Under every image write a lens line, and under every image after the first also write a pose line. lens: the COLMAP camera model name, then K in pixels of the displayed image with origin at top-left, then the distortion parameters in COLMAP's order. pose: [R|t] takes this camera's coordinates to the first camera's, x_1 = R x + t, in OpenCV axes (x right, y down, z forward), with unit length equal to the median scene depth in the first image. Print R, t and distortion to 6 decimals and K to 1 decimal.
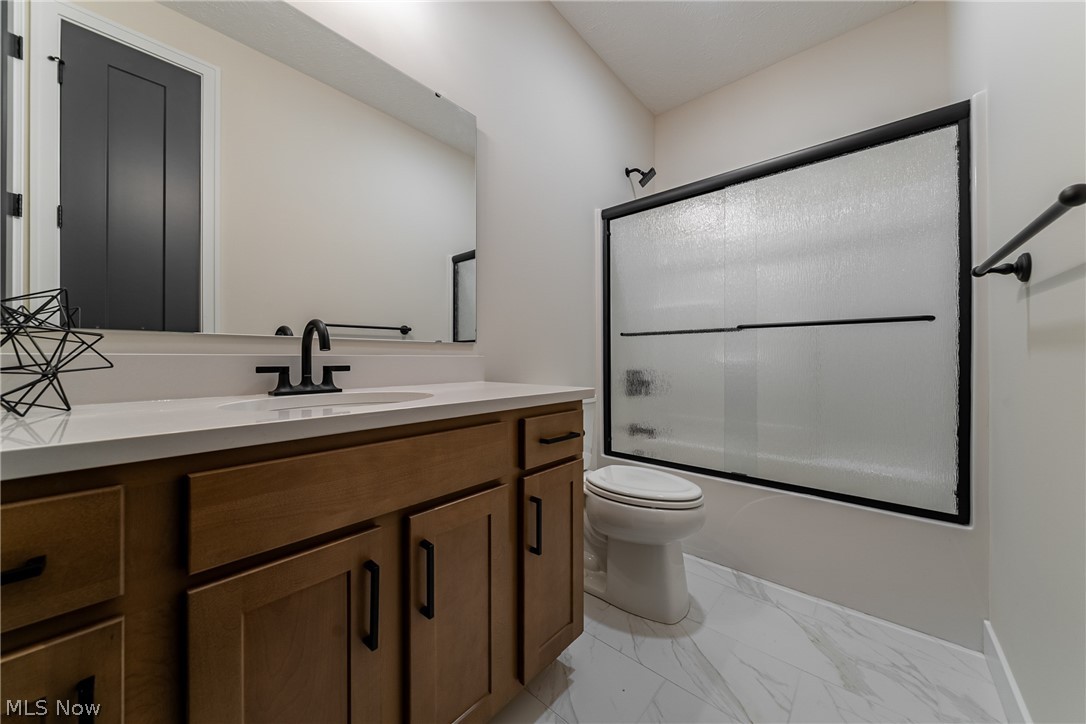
lens RADIAL K [[381.0, 0, 550.0], [0, 381.0, 357.3], [0, 0, 1]] dist [-0.001585, -0.000106]
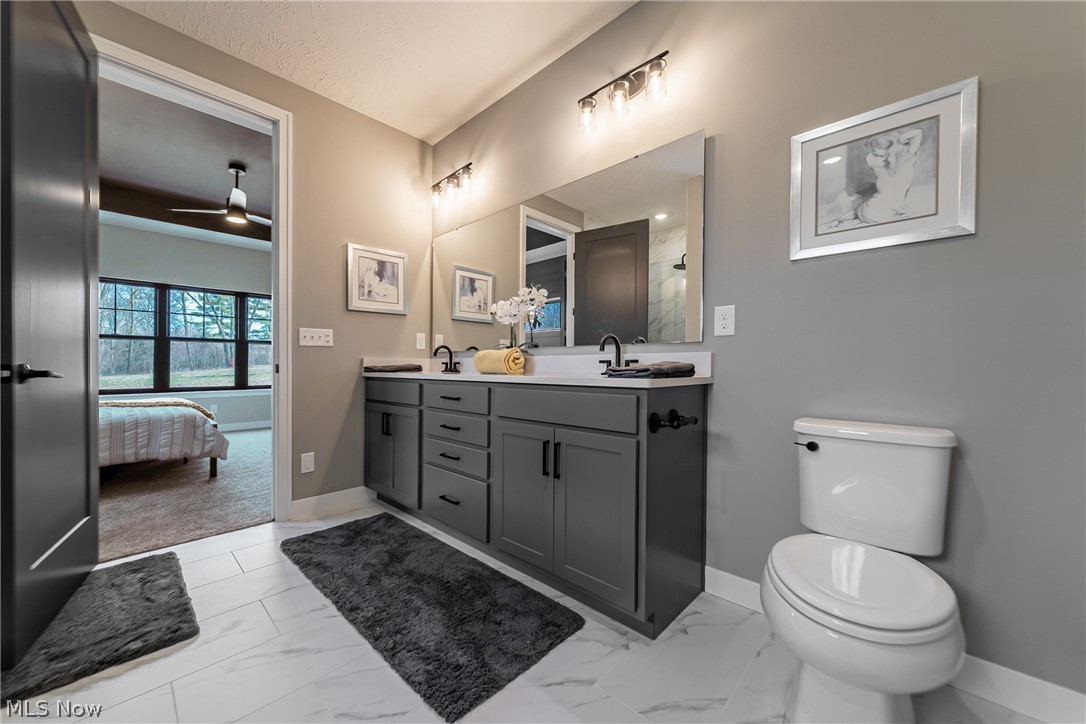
lens RADIAL K [[381.0, 0, 550.0], [0, 381.0, 357.3], [0, 0, 1]] dist [-0.001585, -0.000106]
pose [[-0.060948, 0.017813, -0.997982, 2.788742], [0.021602, 0.999630, 0.016523, -0.064324], [0.997907, -0.020552, -0.061310, 2.043945]]
